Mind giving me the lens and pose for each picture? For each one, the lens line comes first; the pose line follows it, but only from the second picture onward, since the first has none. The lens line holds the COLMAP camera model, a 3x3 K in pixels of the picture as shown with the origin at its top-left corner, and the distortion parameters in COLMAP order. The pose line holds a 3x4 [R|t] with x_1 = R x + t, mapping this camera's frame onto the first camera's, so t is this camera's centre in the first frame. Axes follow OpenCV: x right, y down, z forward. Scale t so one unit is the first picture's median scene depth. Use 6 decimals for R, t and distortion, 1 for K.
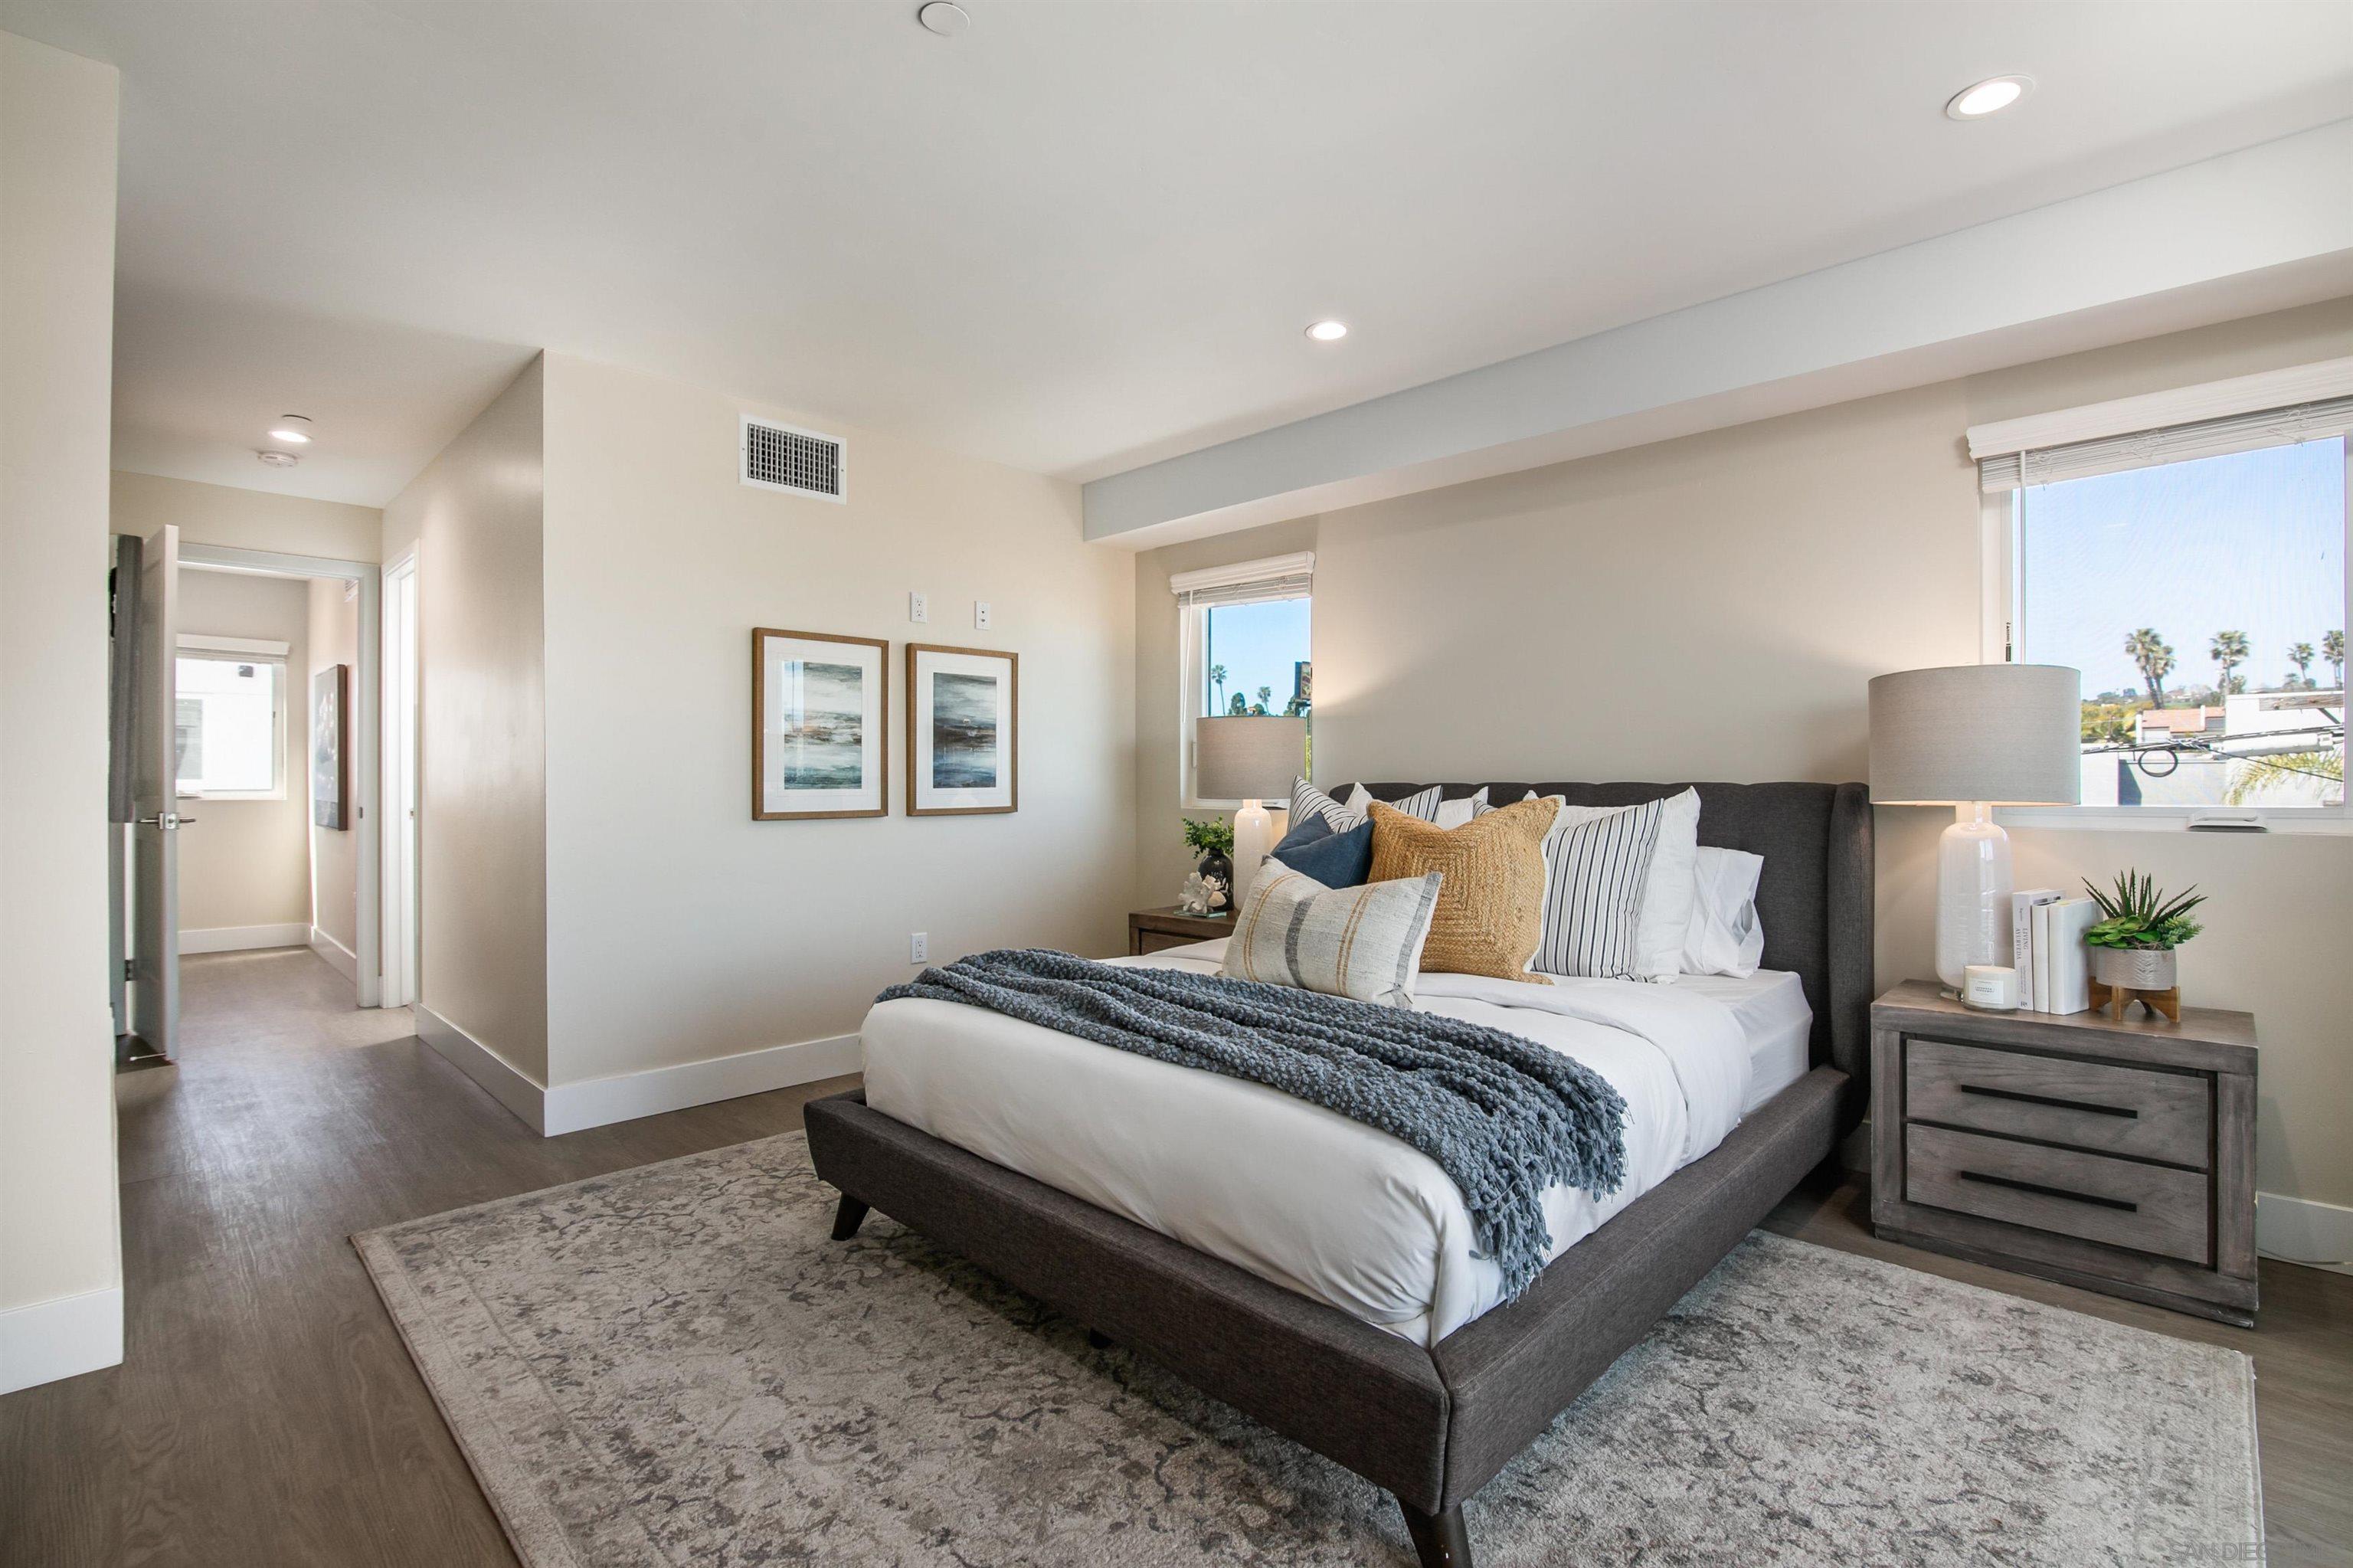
lens RADIAL K [[1100.1, 0, 1186.8], [0, 1100.1, 780.9], [0, 0, 1]] dist [-0.025125, 0.000034]
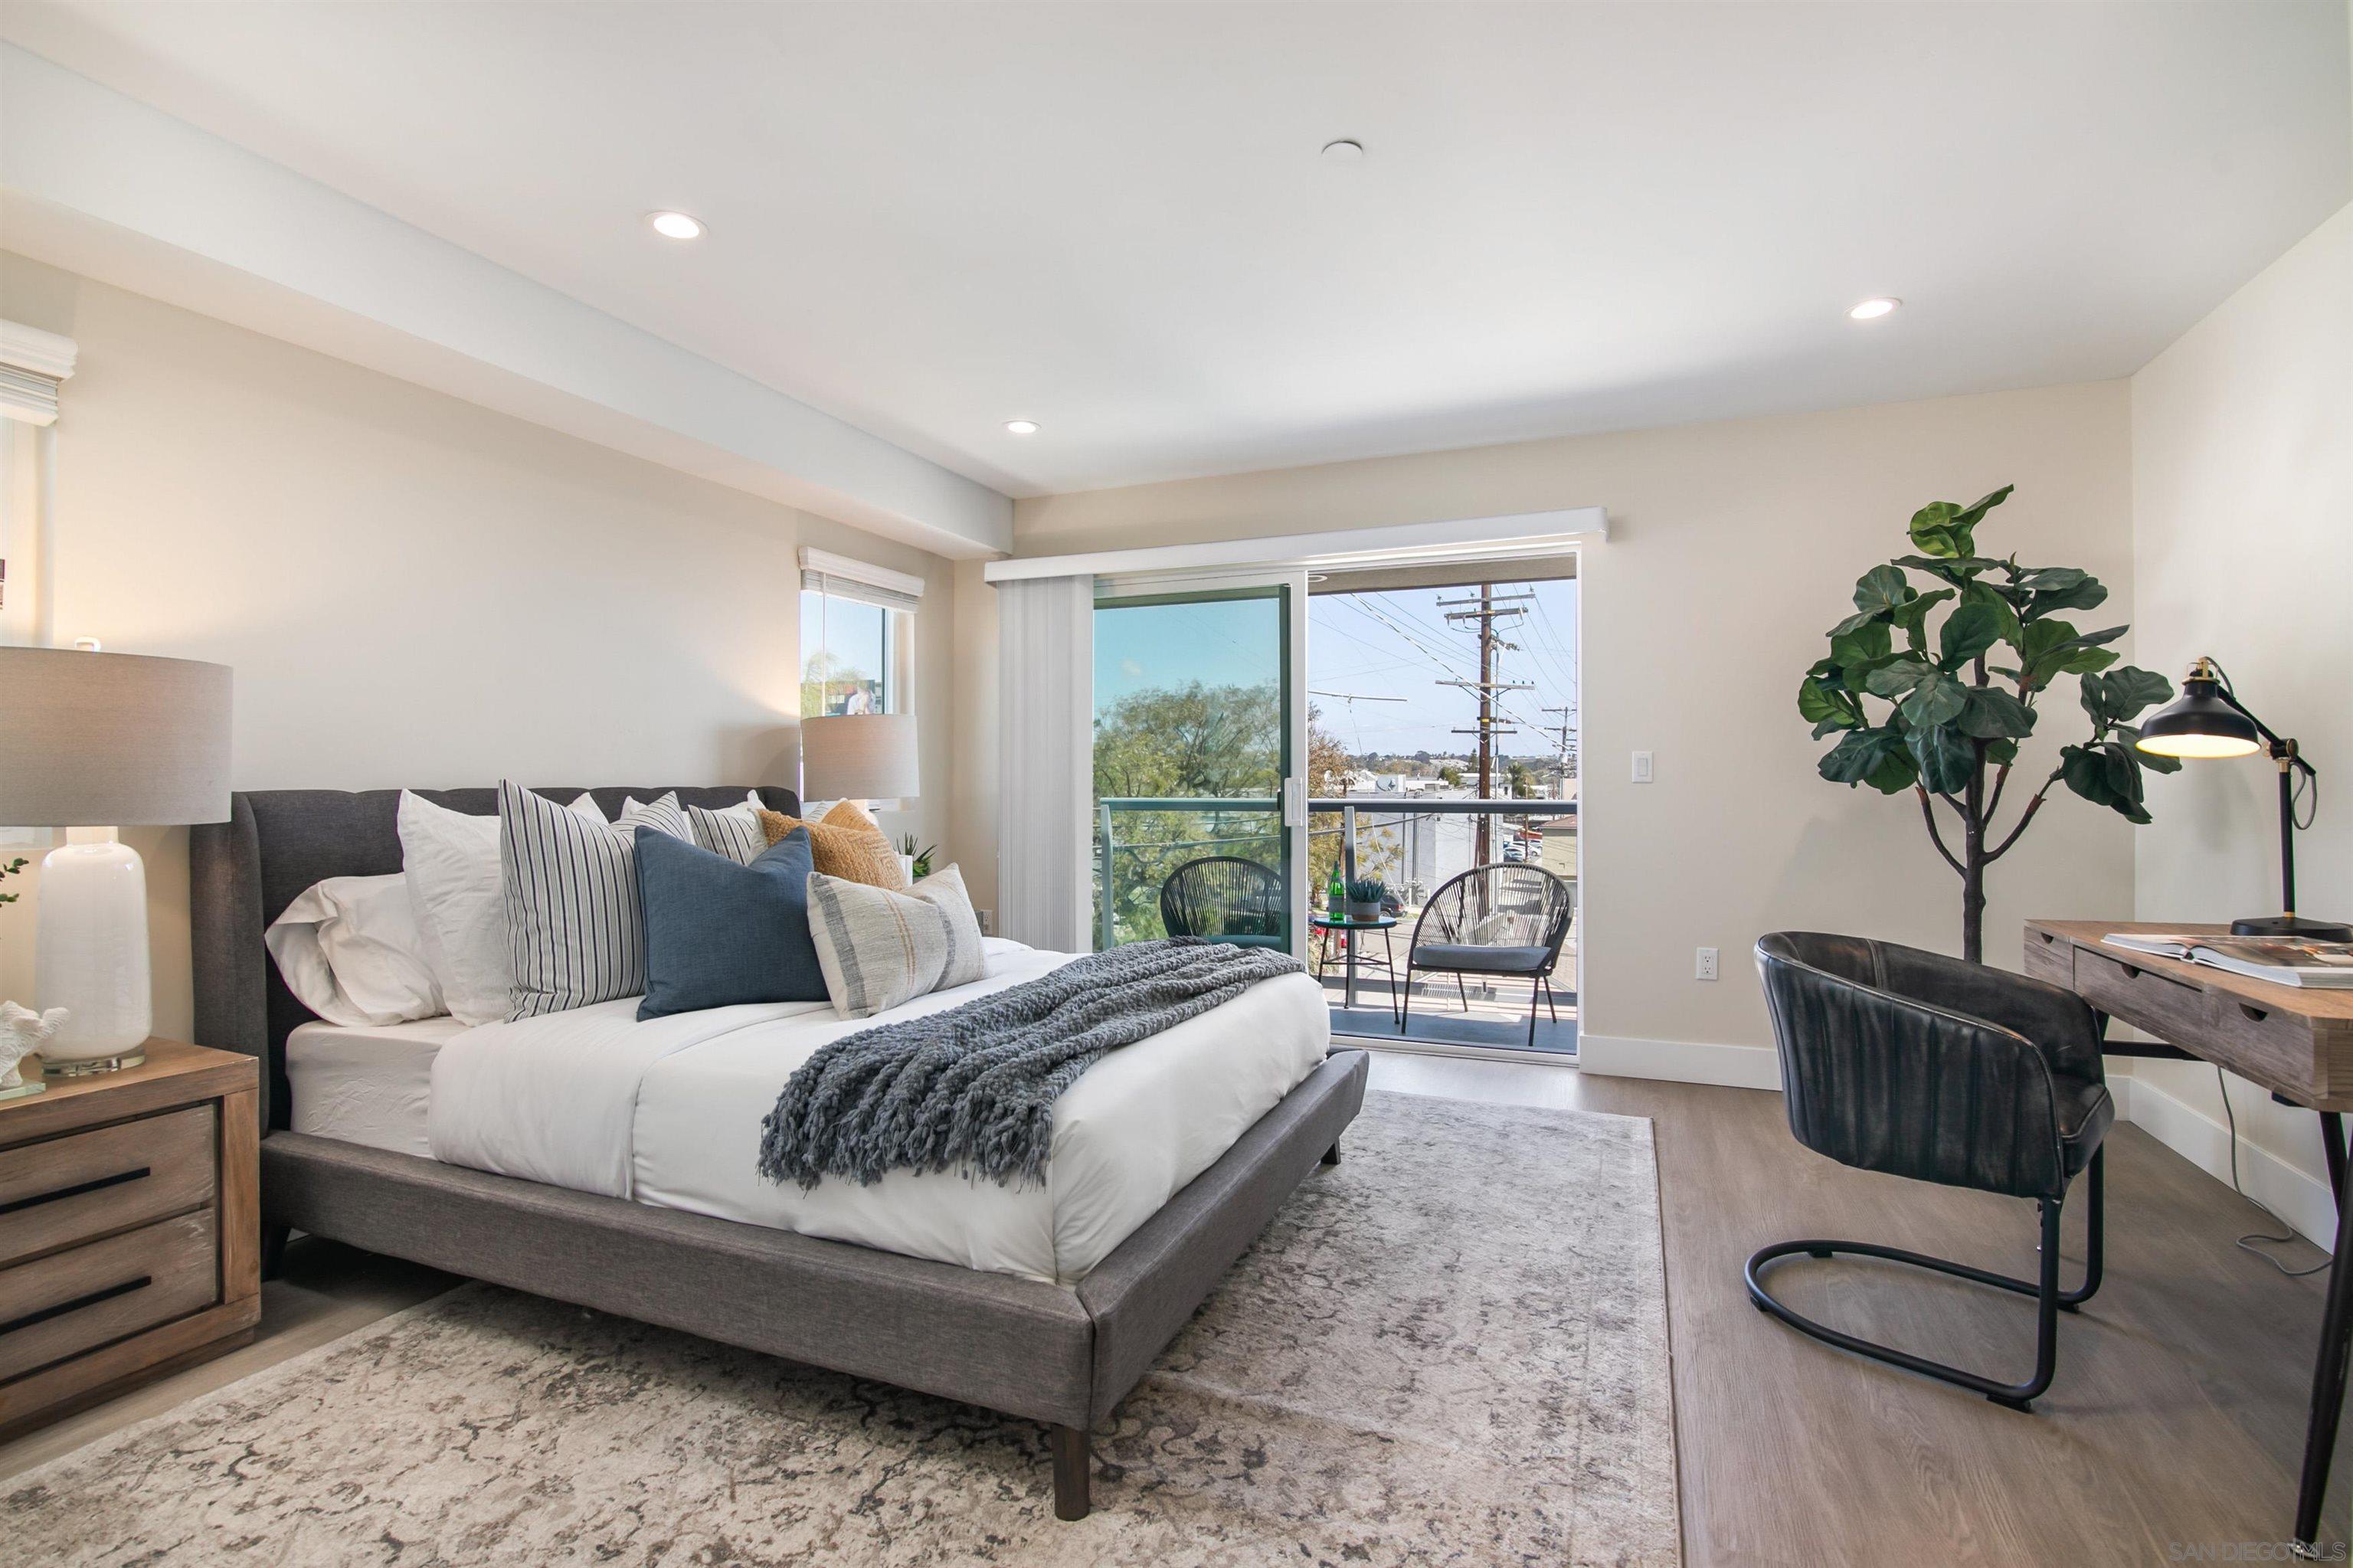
lens RADIAL K [[1100.1, 0, 1186.8], [0, 1100.1, 780.9], [0, 0, 1]] dist [-0.025125, 0.000034]
pose [[-0.390545, 0.001129, 0.920583, -1.272769], [0.004656, 0.999989, 0.000749, -0.008959], [-0.920572, 0.004579, -0.390546, 1.633445]]
